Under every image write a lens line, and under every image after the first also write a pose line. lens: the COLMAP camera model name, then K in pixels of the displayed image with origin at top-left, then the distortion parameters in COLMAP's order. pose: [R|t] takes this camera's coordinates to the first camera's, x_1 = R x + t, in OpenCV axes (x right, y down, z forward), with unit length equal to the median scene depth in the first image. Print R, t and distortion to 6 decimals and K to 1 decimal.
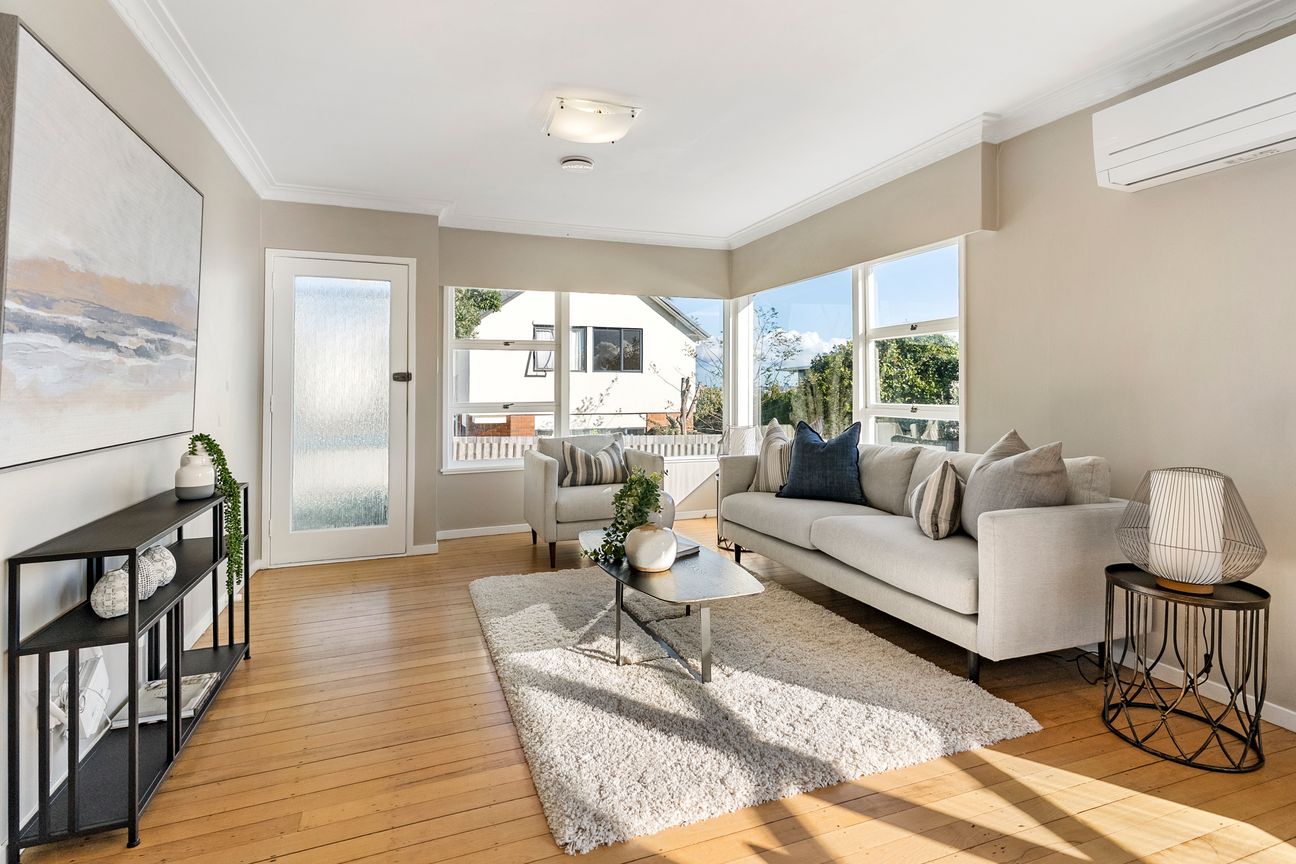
lens RADIAL K [[621.9, 0, 648.0], [0, 621.9, 393.0], [0, 0, 1]] dist [0.002273, 0.000095]
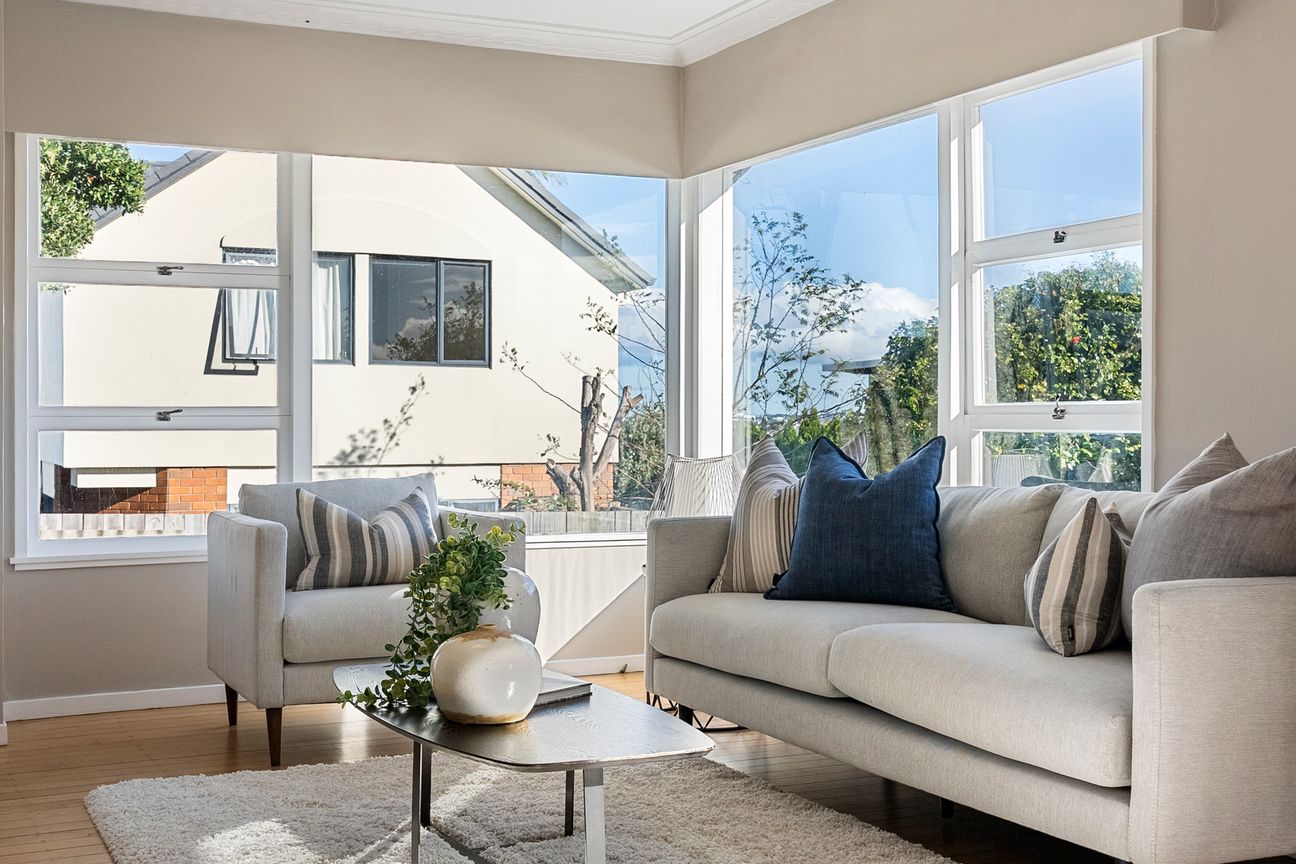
lens RADIAL K [[1563.1, 0, 648.4], [0, 1563.1, 471.9], [0, 0, 1]] dist [-0.005182, 0.005729]
pose [[0.996307, 0.000807, 0.085860, 0.017099], [-0.002443, 0.999817, 0.018949, 0.045275], [-0.085829, -0.019088, 0.996127, -0.133111]]
